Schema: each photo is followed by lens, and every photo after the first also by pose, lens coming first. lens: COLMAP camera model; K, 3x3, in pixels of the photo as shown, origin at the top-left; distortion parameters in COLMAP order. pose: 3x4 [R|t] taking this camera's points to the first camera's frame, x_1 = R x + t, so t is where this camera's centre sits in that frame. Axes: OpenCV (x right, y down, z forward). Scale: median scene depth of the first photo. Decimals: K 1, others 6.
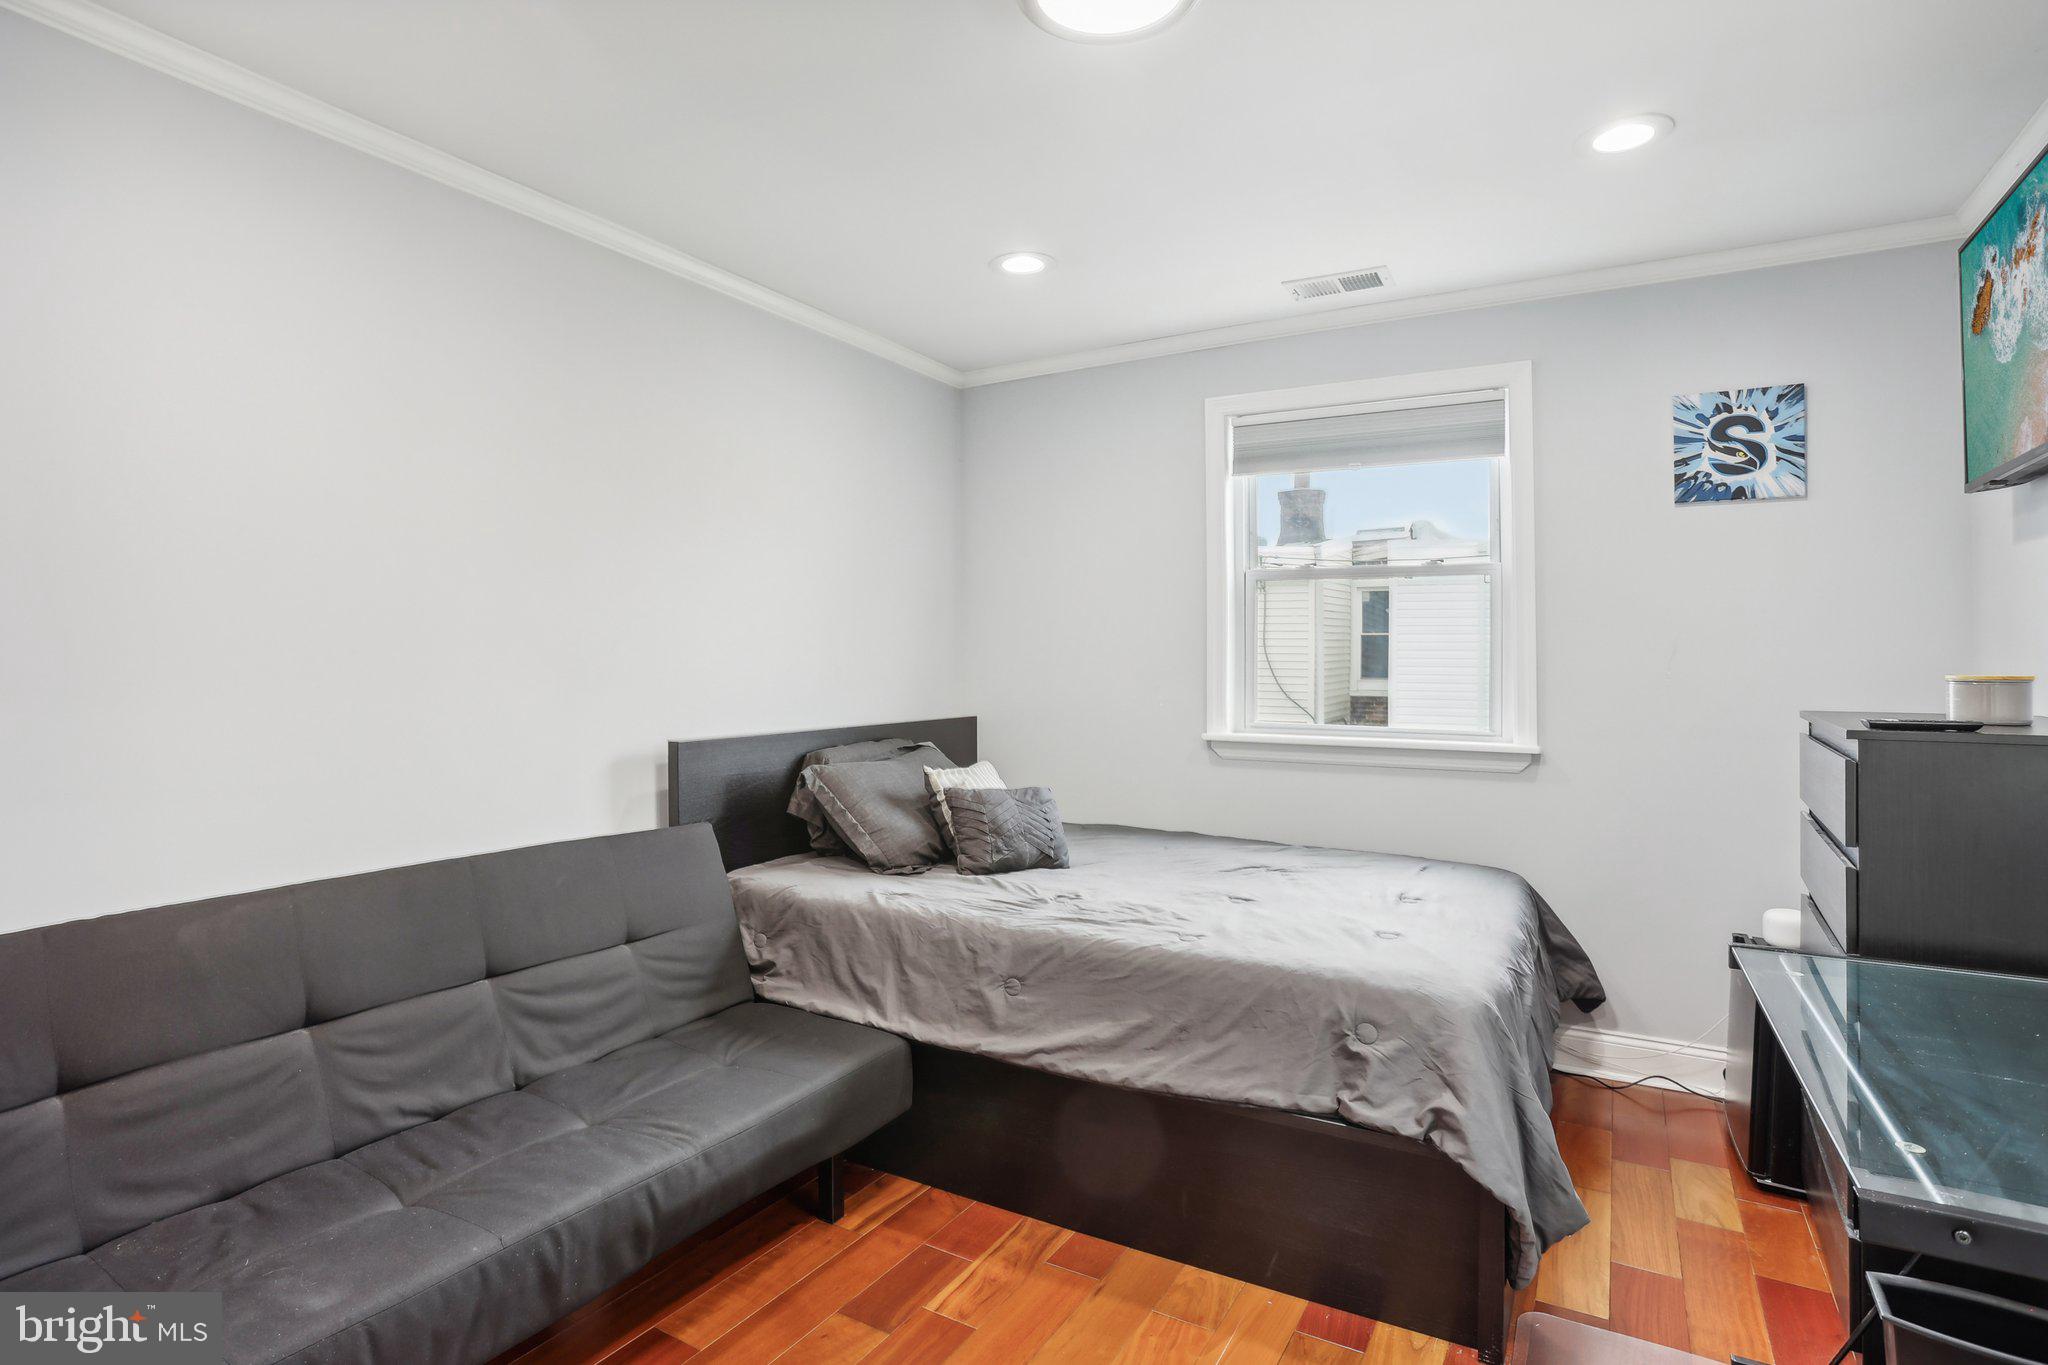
lens RADIAL K [[1066.5, 0, 1008.3], [0, 1066.5, 674.4], [0, 0, 1]] dist [-0.054688, 0.021050]
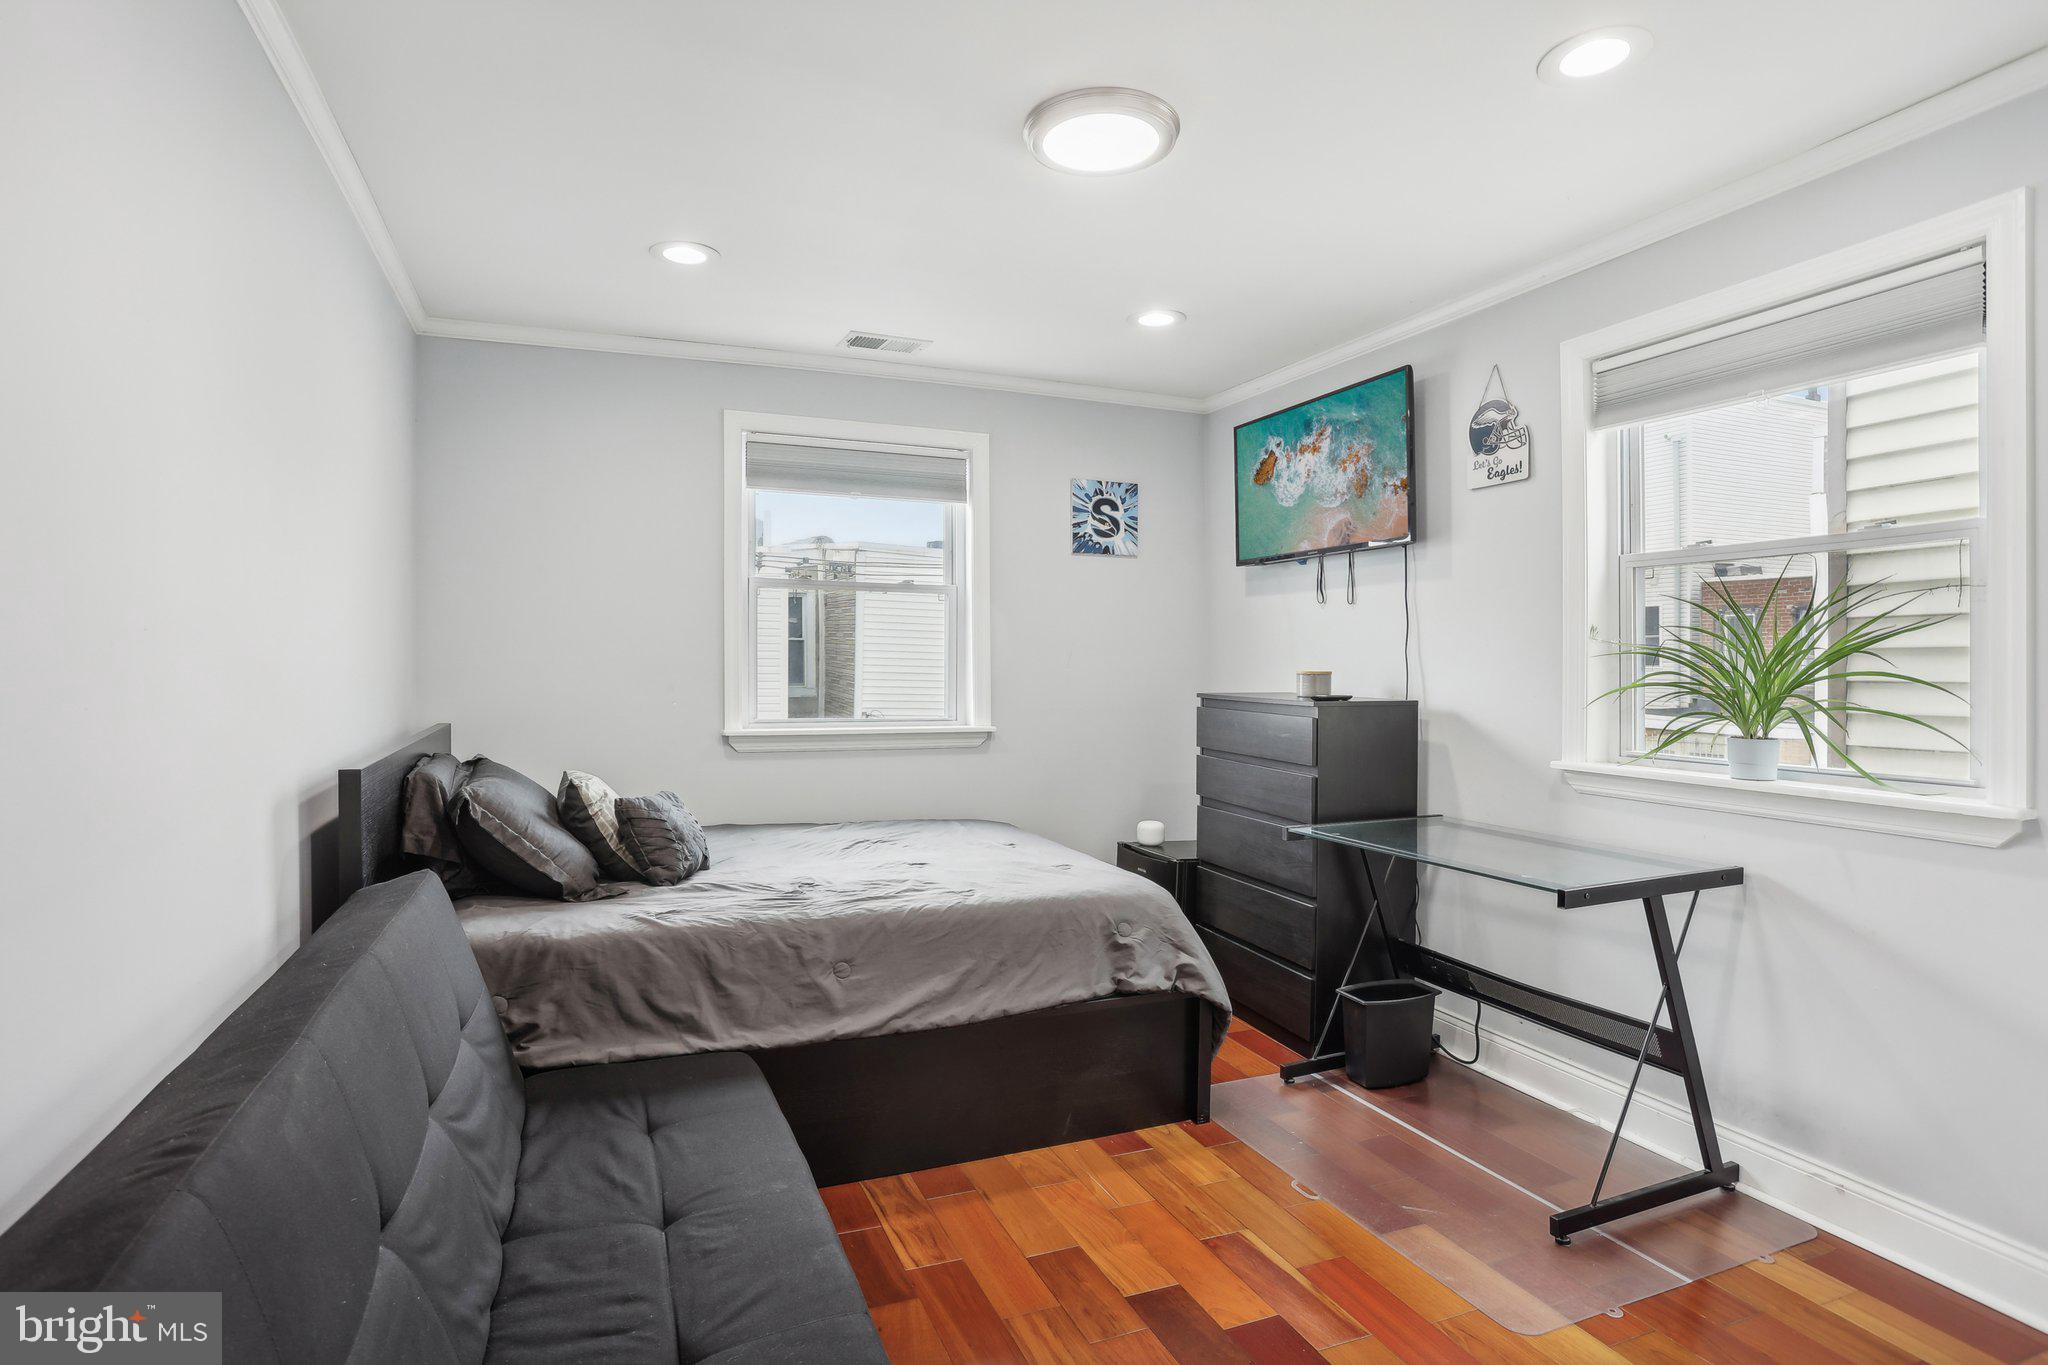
lens RADIAL K [[1066.5, 0, 1003.5], [0, 1066.5, 669.2], [0, 0, 1]] dist [-0.054688, 0.021050]
pose [[0.599373, -0.003705, 0.800461, -0.664833], [0.005609, 0.999984, 0.000429, -0.004028], [-0.800450, 0.004232, 0.599384, 0.213736]]
